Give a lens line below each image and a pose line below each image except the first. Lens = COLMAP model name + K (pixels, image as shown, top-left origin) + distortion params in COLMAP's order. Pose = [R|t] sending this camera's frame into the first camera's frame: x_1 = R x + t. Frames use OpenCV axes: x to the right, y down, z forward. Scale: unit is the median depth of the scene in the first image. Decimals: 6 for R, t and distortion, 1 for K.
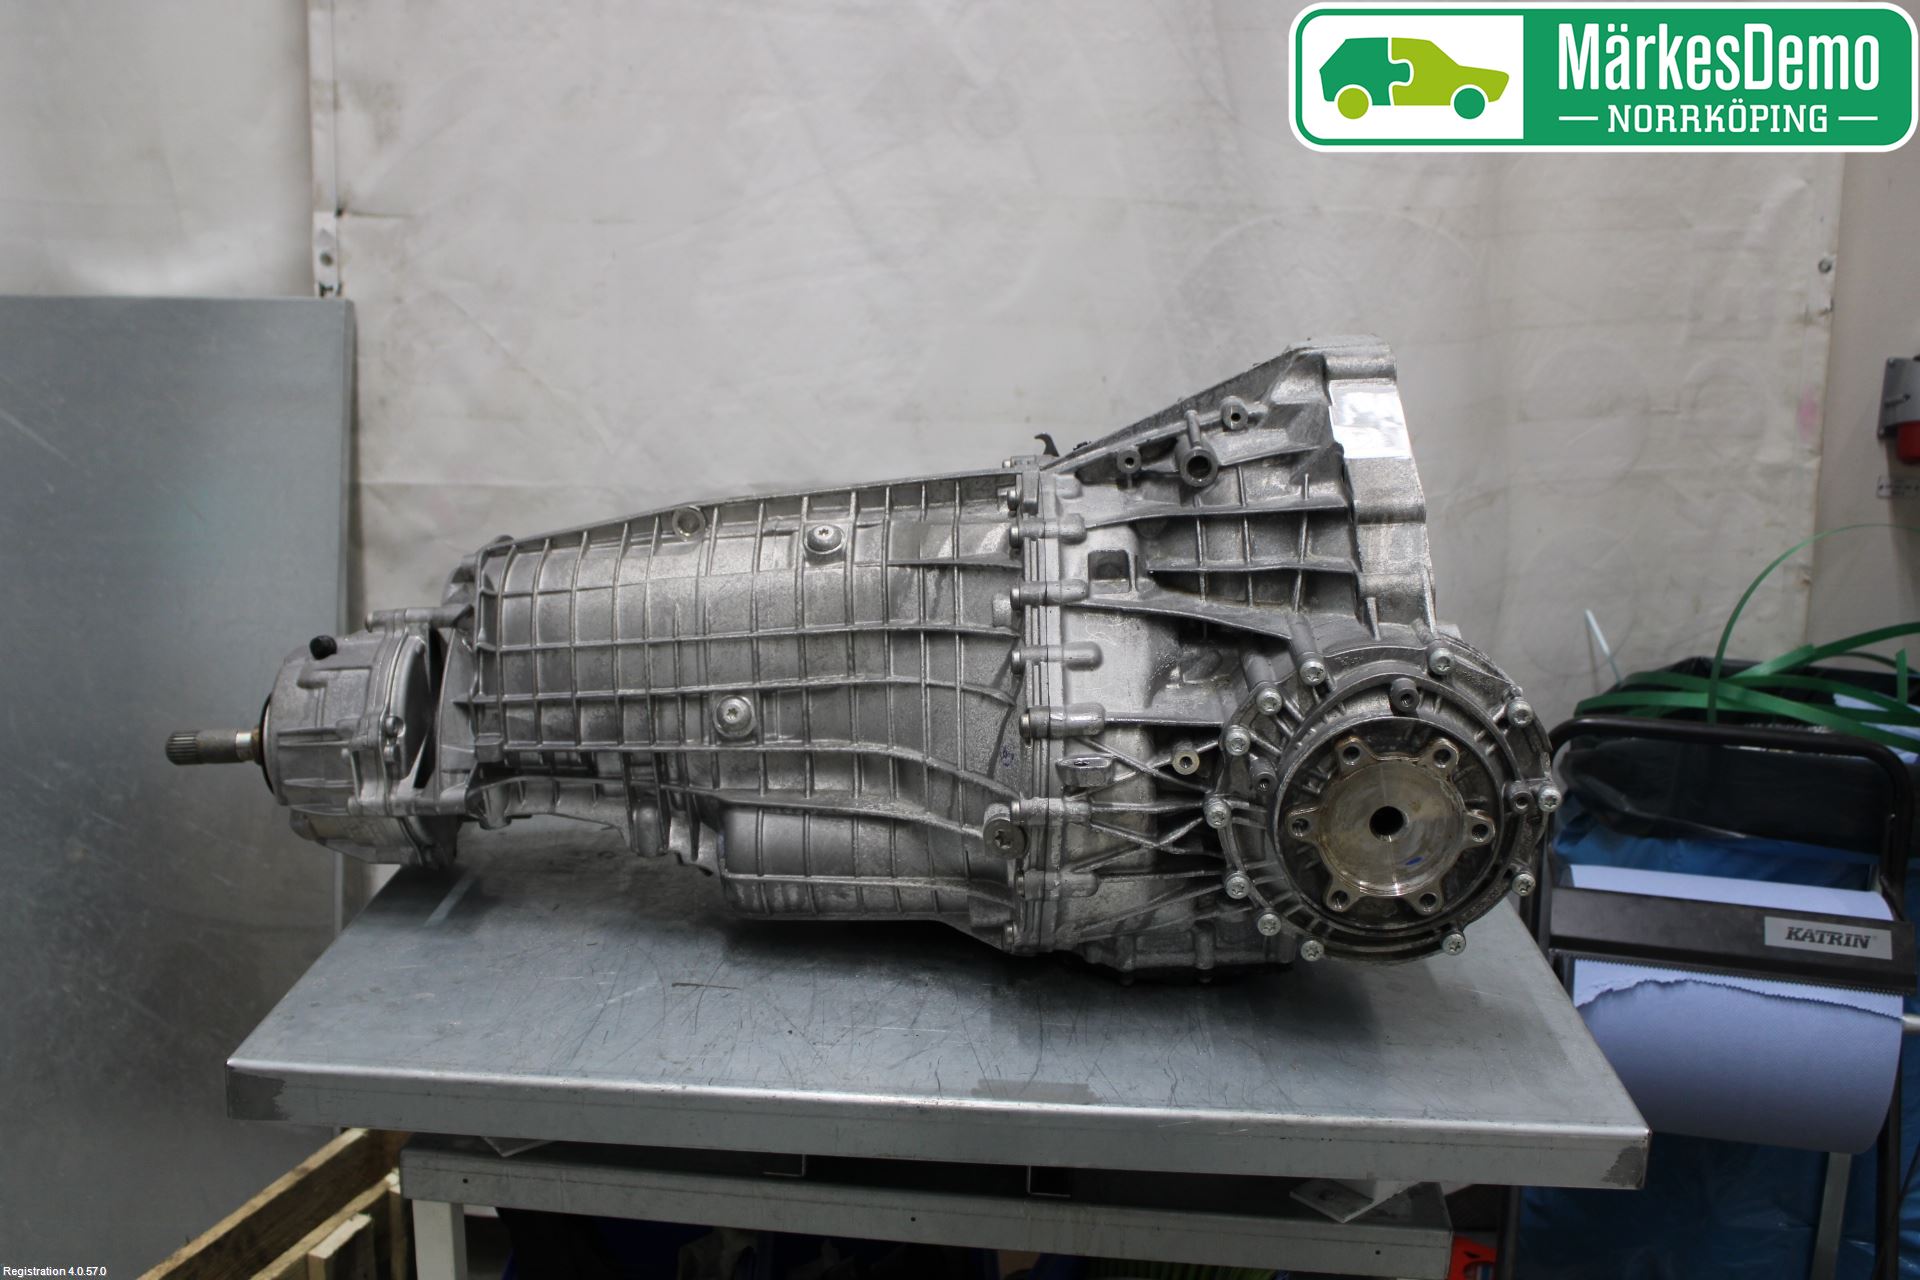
lens RADIAL K [[2108.4, 0, 960.0], [0, 2108.4, 640.0], [0, 0, 1]] dist [-0.124099, 0.200410]
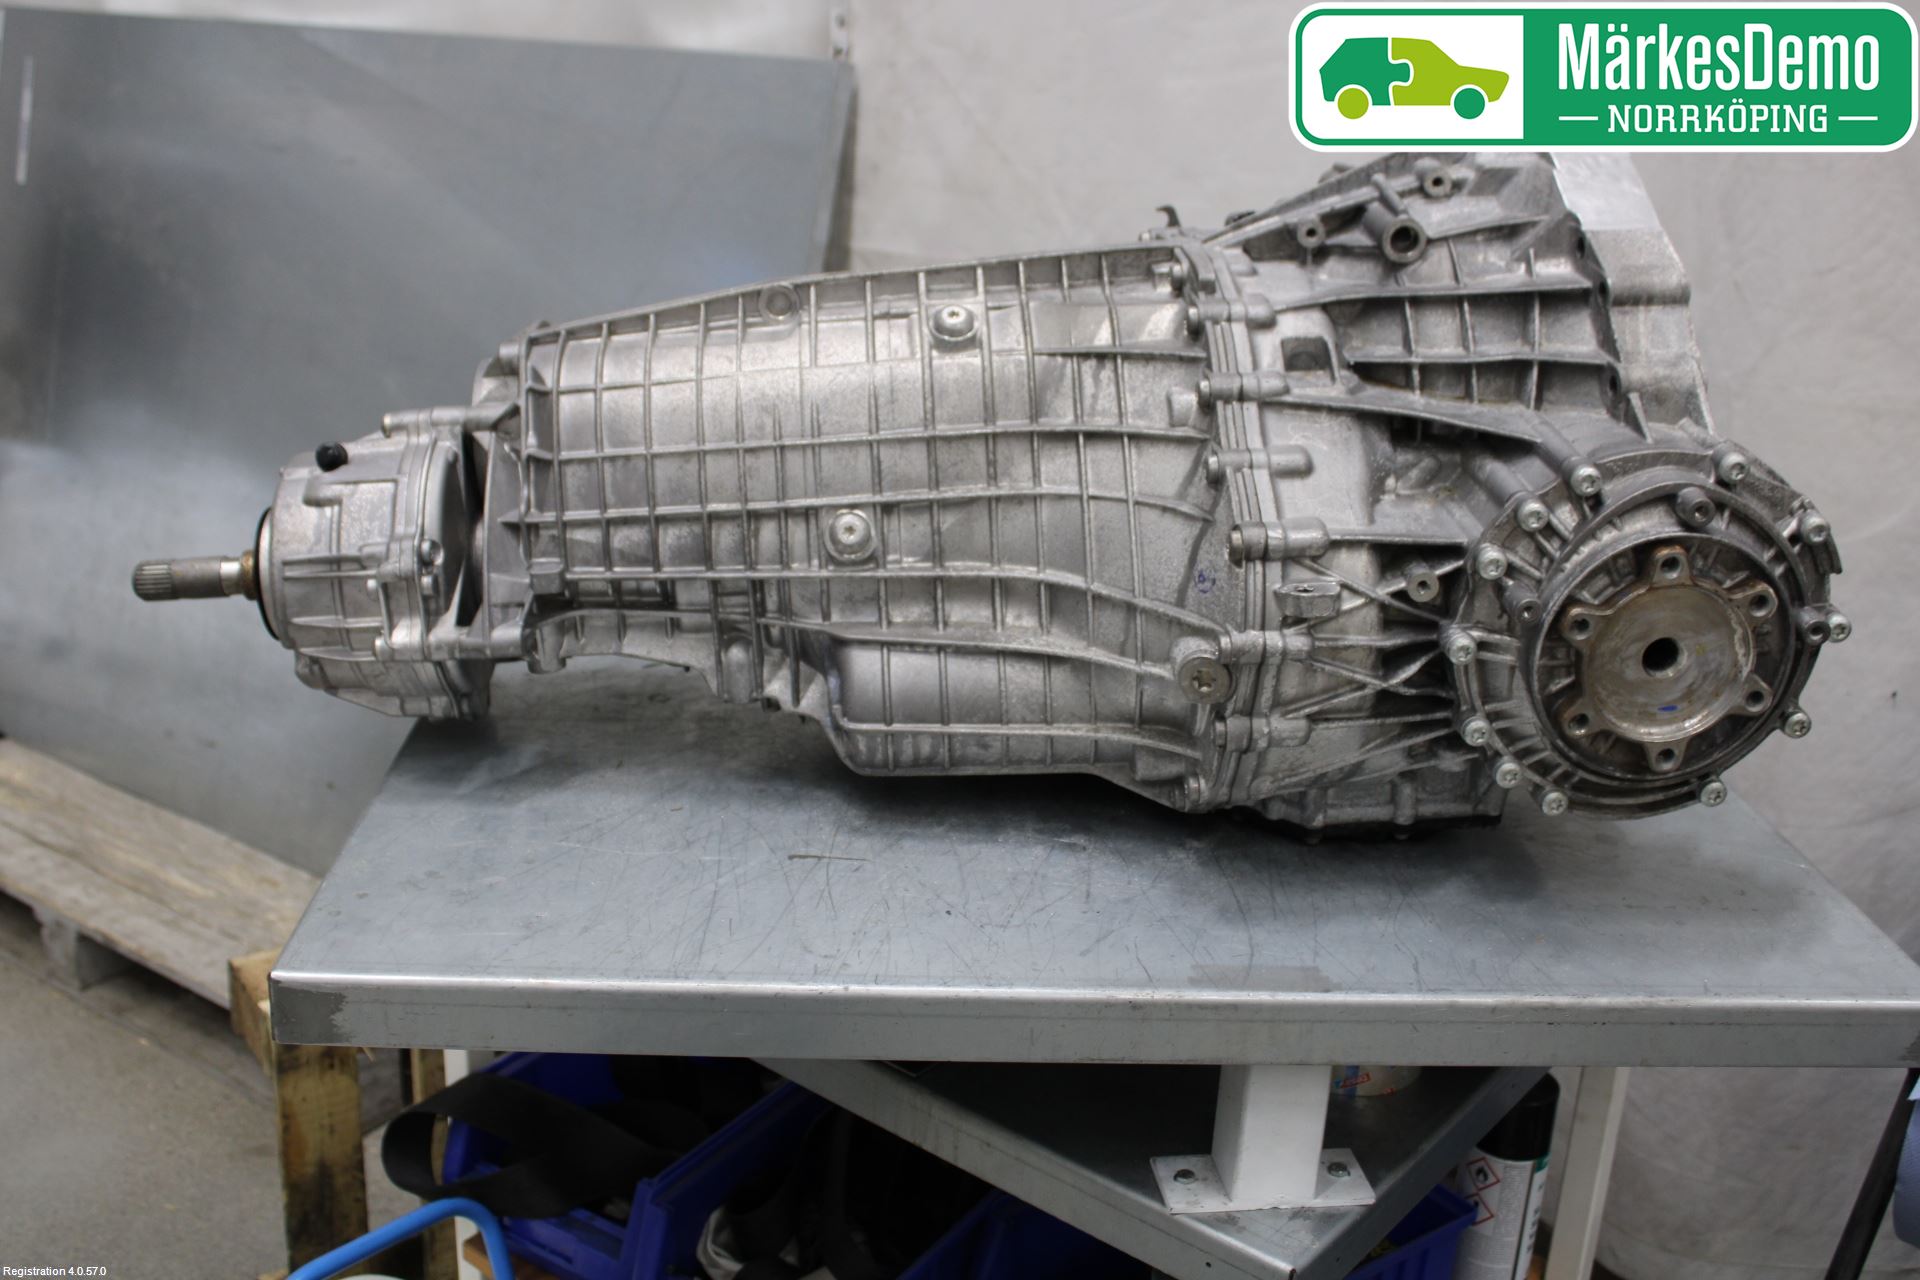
lens RADIAL K [[2067.1, 0, 985.1], [0, 2067.1, 638.7], [0, 0, 1]] dist [-0.122822, 0.147720]
pose [[0.994291, -0.012222, 0.105996, -0.143367], [0.002647, 0.995937, 0.090008, 0.003467], [-0.106665, -0.089214, 0.990284, 0.181174]]
